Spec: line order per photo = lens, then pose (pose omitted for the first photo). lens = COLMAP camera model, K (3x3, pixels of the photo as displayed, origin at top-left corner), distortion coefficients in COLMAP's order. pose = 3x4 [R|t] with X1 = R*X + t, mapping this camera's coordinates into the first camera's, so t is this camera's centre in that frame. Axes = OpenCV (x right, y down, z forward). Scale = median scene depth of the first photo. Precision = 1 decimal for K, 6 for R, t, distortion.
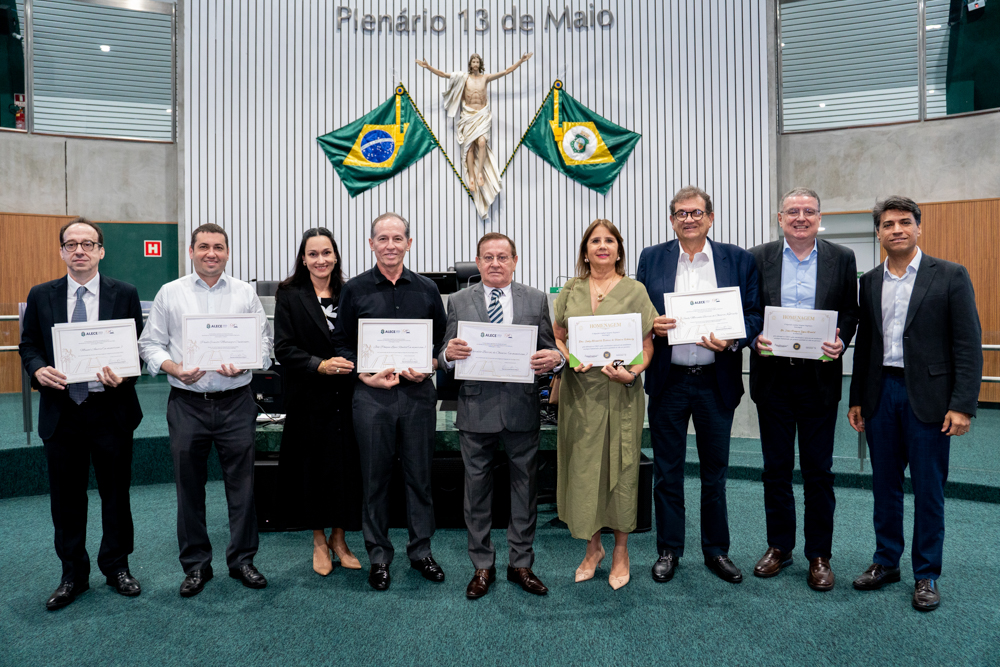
lens RADIAL K [[777.0, 0, 505.1], [0, 777.0, 325.7], [0, 0, 1]] dist [-0.121812, 0.081308]
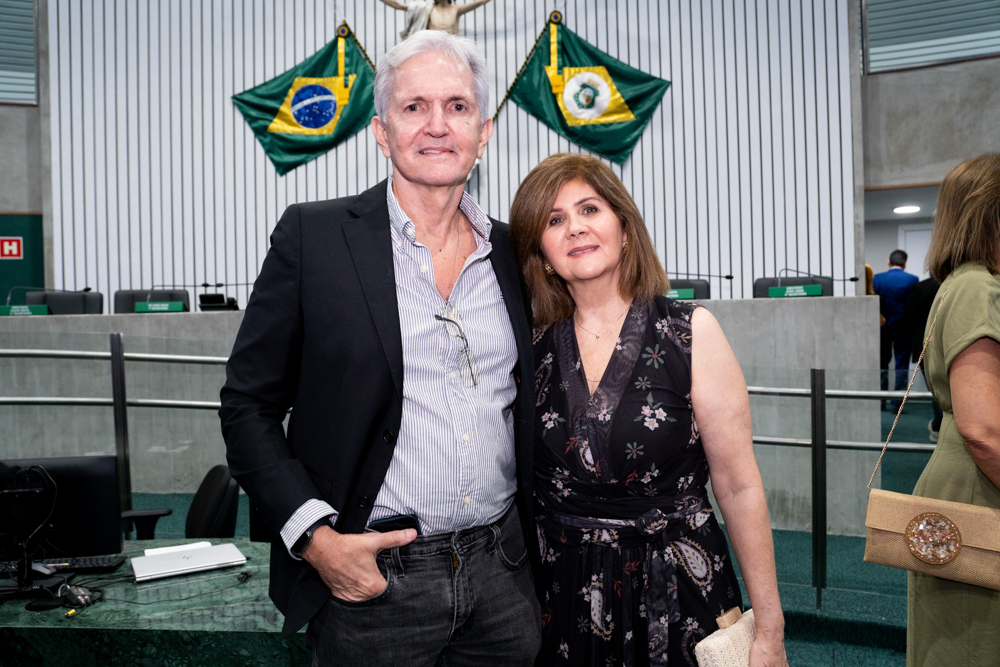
lens RADIAL K [[777.0, 0, 508.2], [0, 777.0, 322.3], [0, 0, 1]] dist [-0.121812, 0.081308]
pose [[0.999507, -0.012411, -0.028847, 0.040848], [0.012123, 0.999875, -0.010131, -0.014818], [0.028969, 0.009776, 0.999533, 0.270661]]
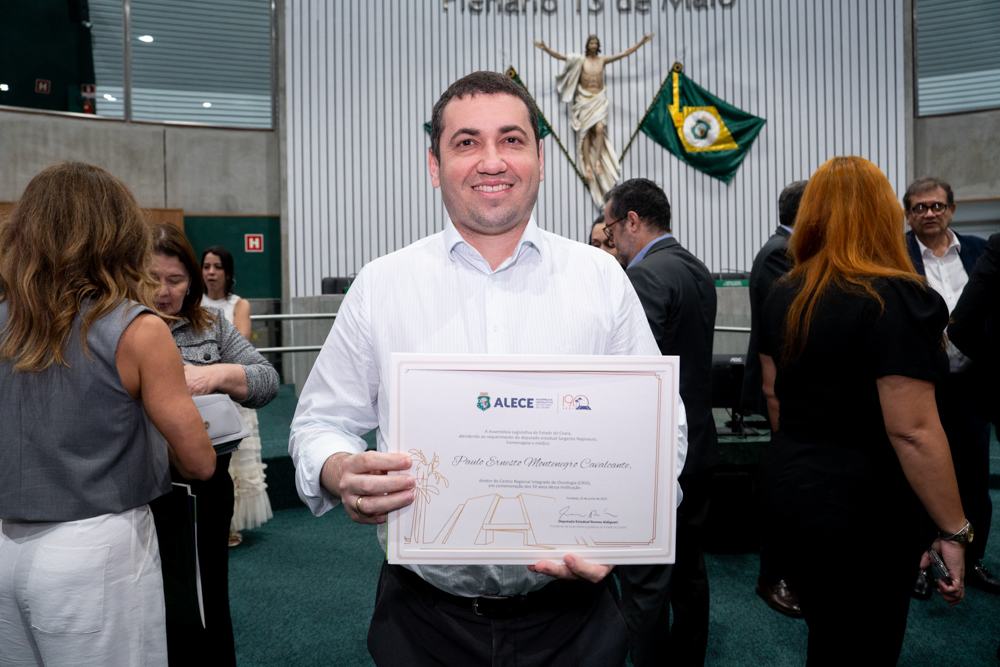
lens RADIAL K [[777.0, 0, 498.7], [0, 777.0, 343.8], [0, 0, 1]] dist [-0.121812, 0.081308]
pose [[0.999891, -0.010106, -0.010794, -0.145497], [0.010308, 0.999769, 0.018855, 0.007940], [0.010601, -0.018964, 0.999764, 0.049343]]
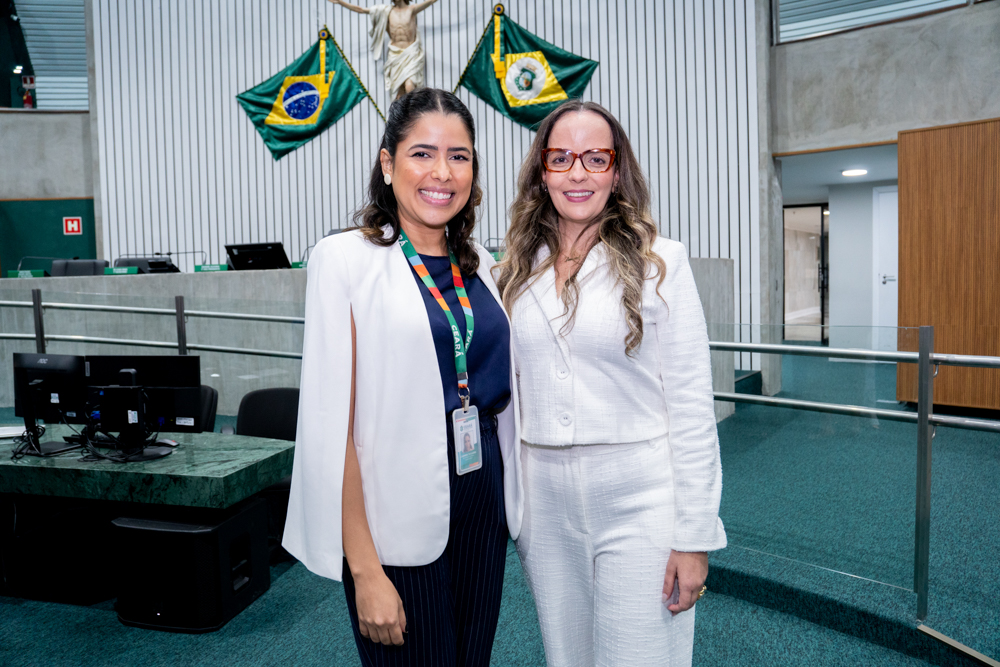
lens RADIAL K [[777.0, 0, 497.2], [0, 777.0, 318.5], [0, 0, 1]] dist [-0.121812, 0.081308]
pose [[0.972629, -0.002855, -0.232348, 0.255079], [0.009722, 0.999549, 0.028415, -0.007448], [0.232162, -0.029896, 0.972218, 0.198214]]
